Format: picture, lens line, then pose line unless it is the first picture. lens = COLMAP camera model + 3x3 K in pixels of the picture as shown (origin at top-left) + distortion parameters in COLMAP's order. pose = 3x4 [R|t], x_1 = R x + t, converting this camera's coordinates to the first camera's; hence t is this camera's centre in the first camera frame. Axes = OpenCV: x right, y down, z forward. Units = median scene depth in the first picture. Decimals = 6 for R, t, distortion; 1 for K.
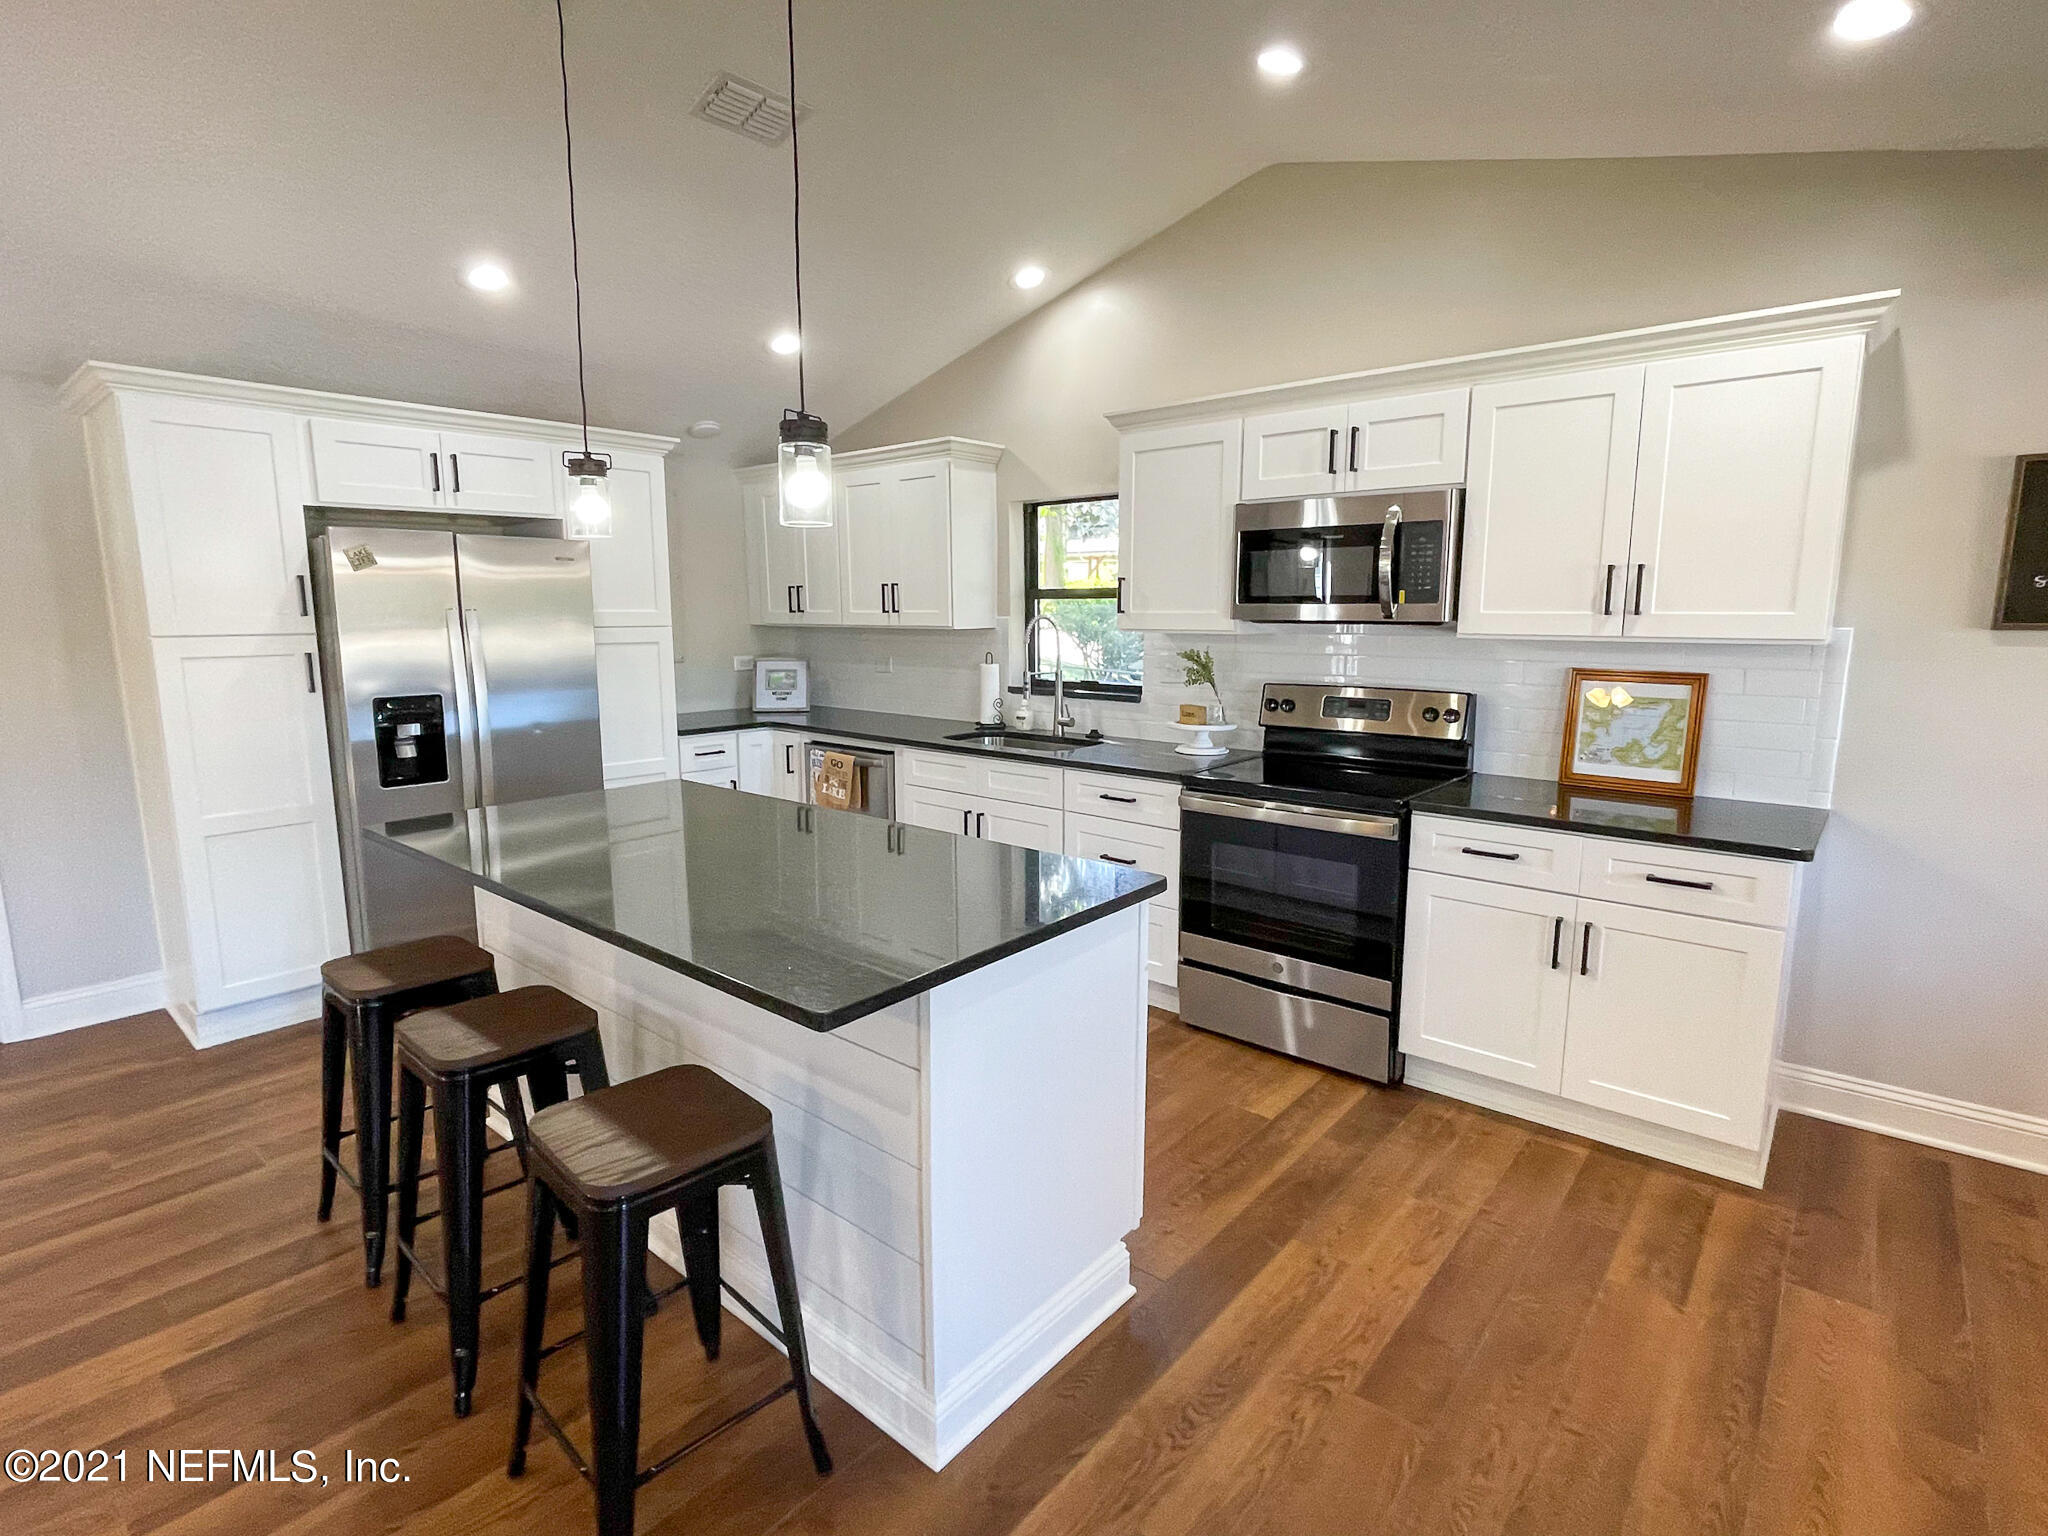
lens RADIAL K [[997.4, 0, 1024.0], [0, 997.4, 768.0], [0, 0, 1]] dist [-0.018109, 0.016956]
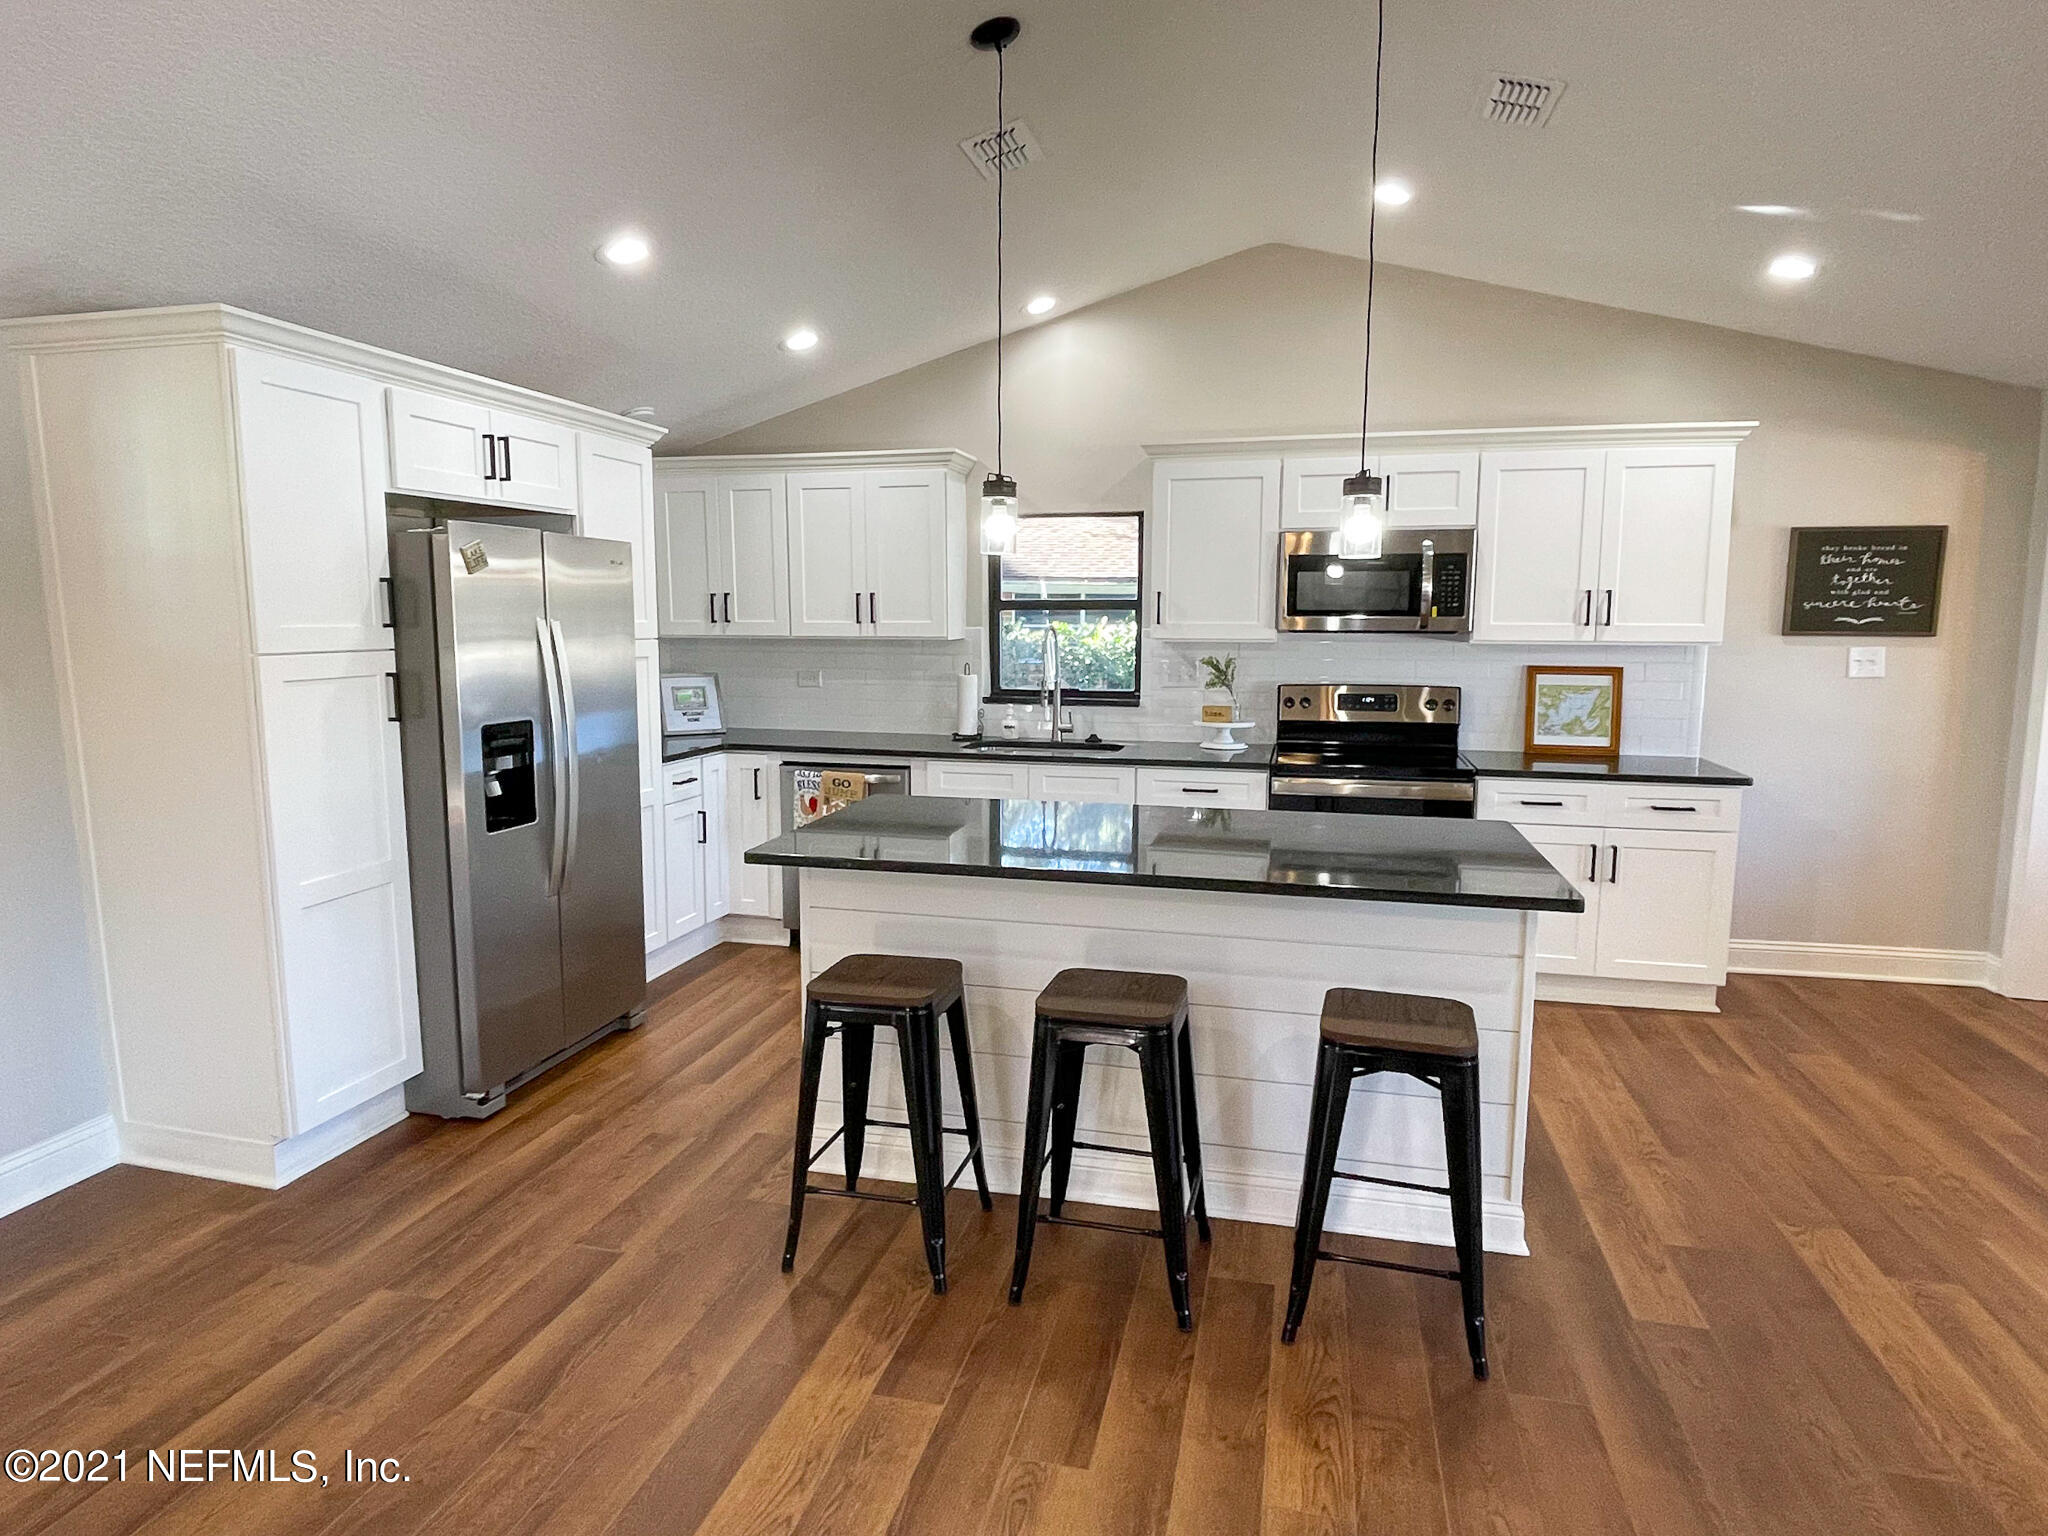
lens RADIAL K [[1148.0, 0, 1024.0], [0, 1148.0, 768.0], [0, 0, 1]] dist [0.002508, 0.000006]
pose [[0.893535, -0.056221, 0.445460, -0.691149], [0.067731, 0.997654, -0.009946, 0.005451], [-0.443855, 0.039059, 0.895247, -0.066093]]
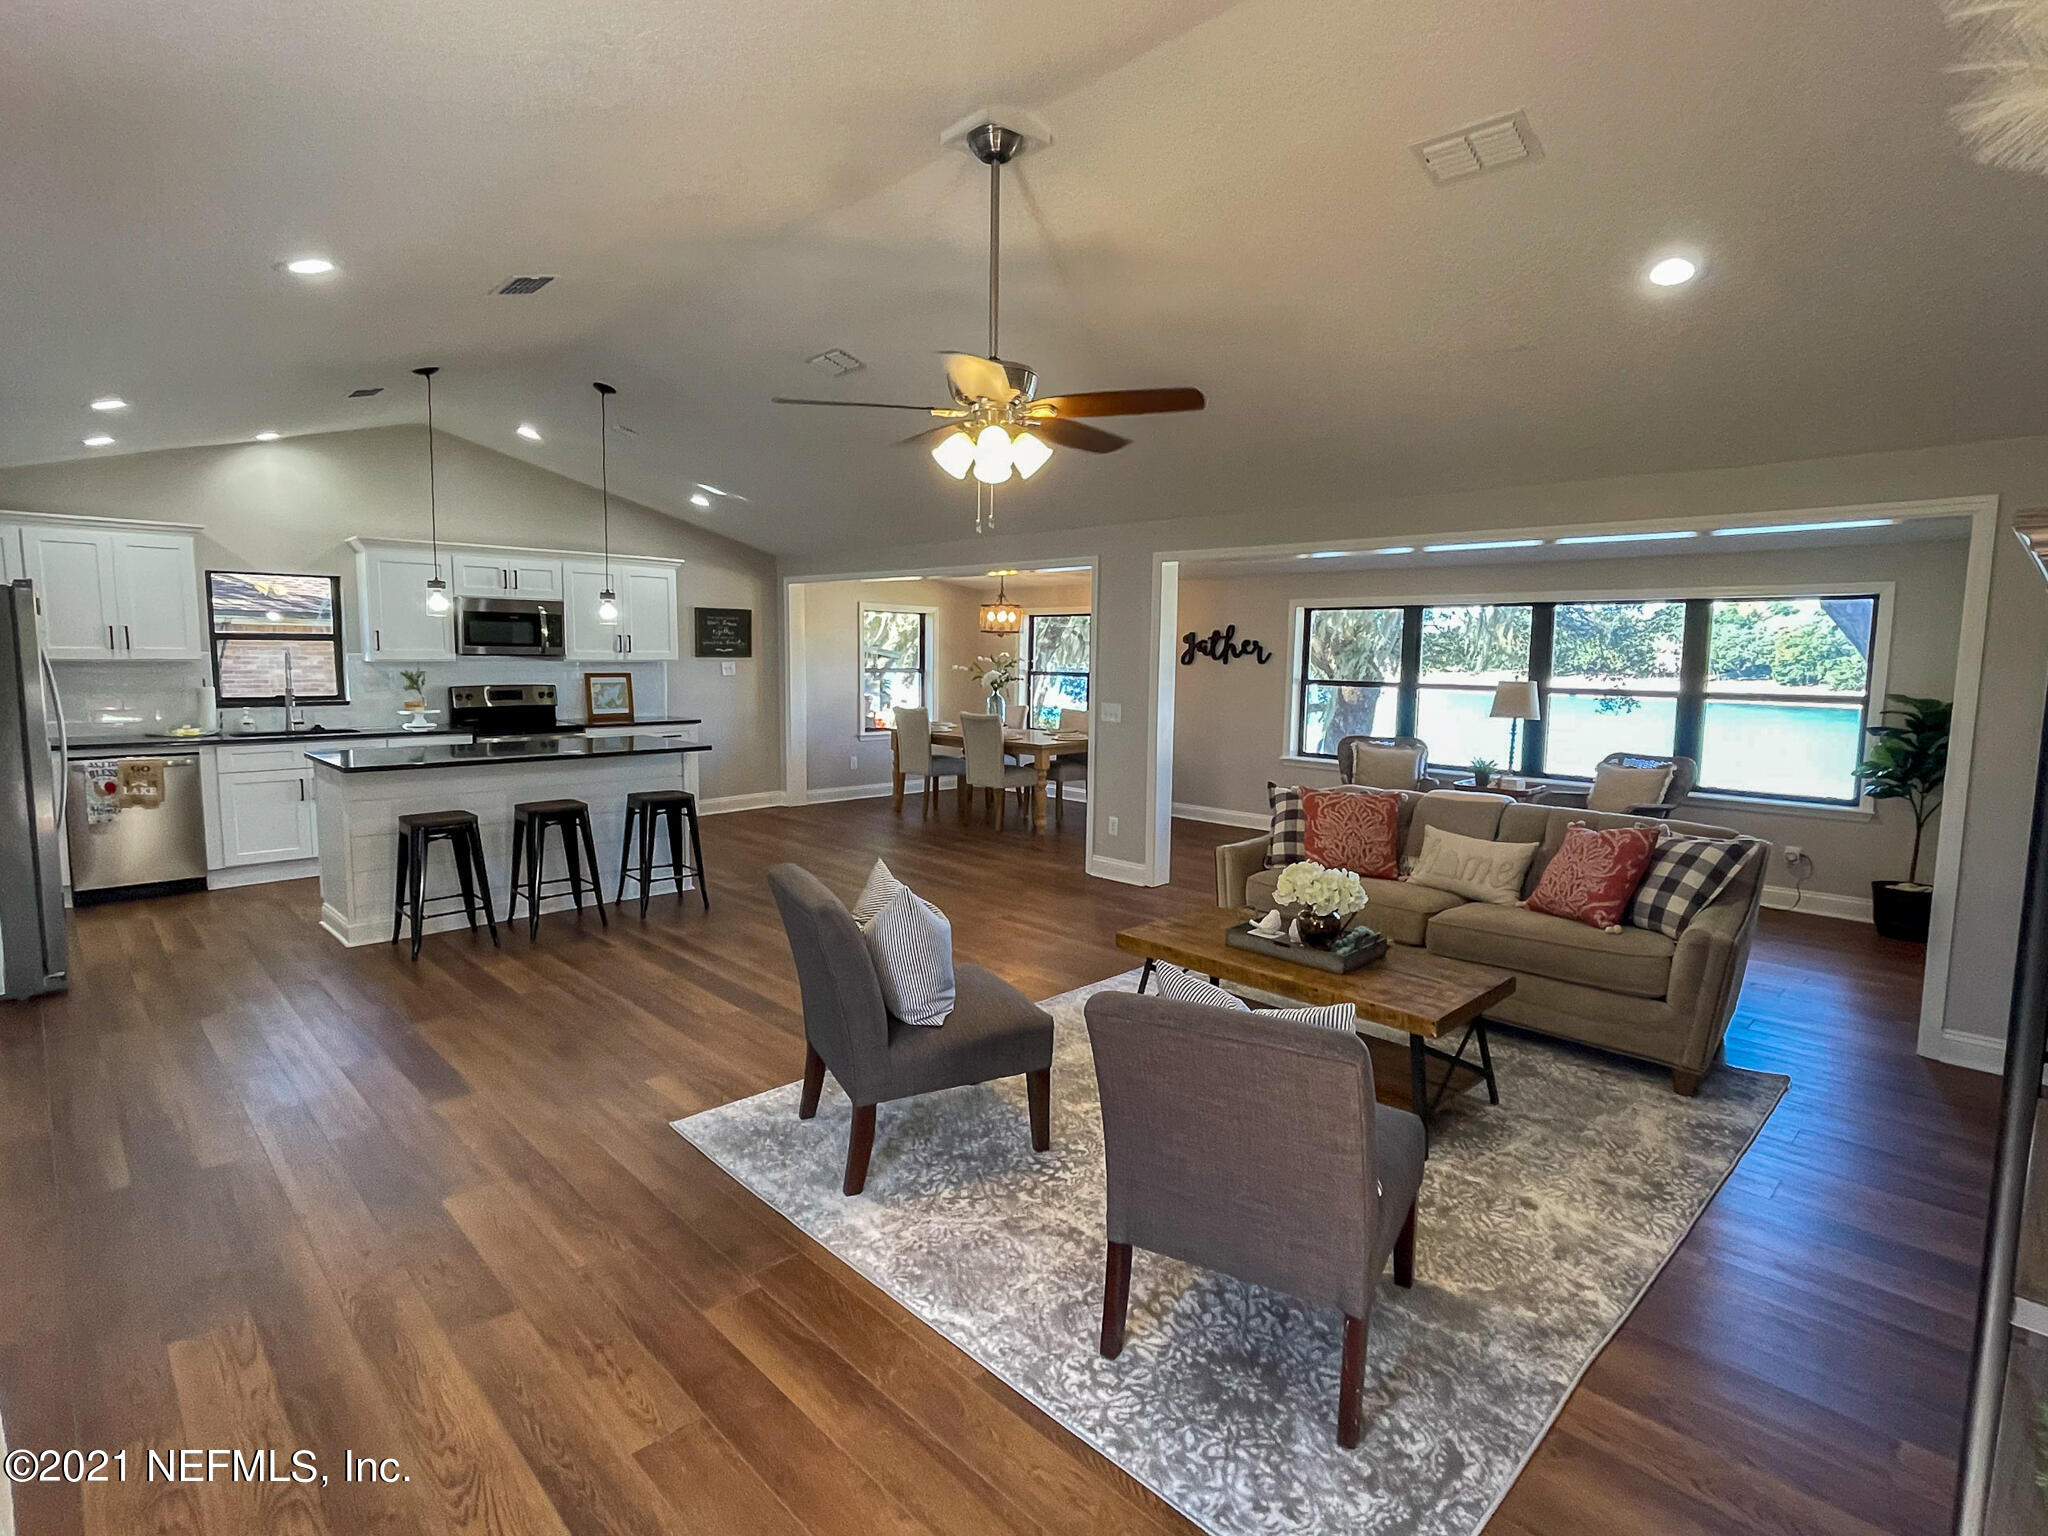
lens RADIAL K [[1053.6, 0, 1018.9], [0, 1053.6, 758.4], [0, 0, 1]] dist [-0.002061, 0.000057]
pose [[0.098196, -0.100436, 0.990086, -1.864818], [0.145745, 0.985618, 0.085528, 0.041509], [-0.984437, 0.135902, 0.111421, -0.324325]]
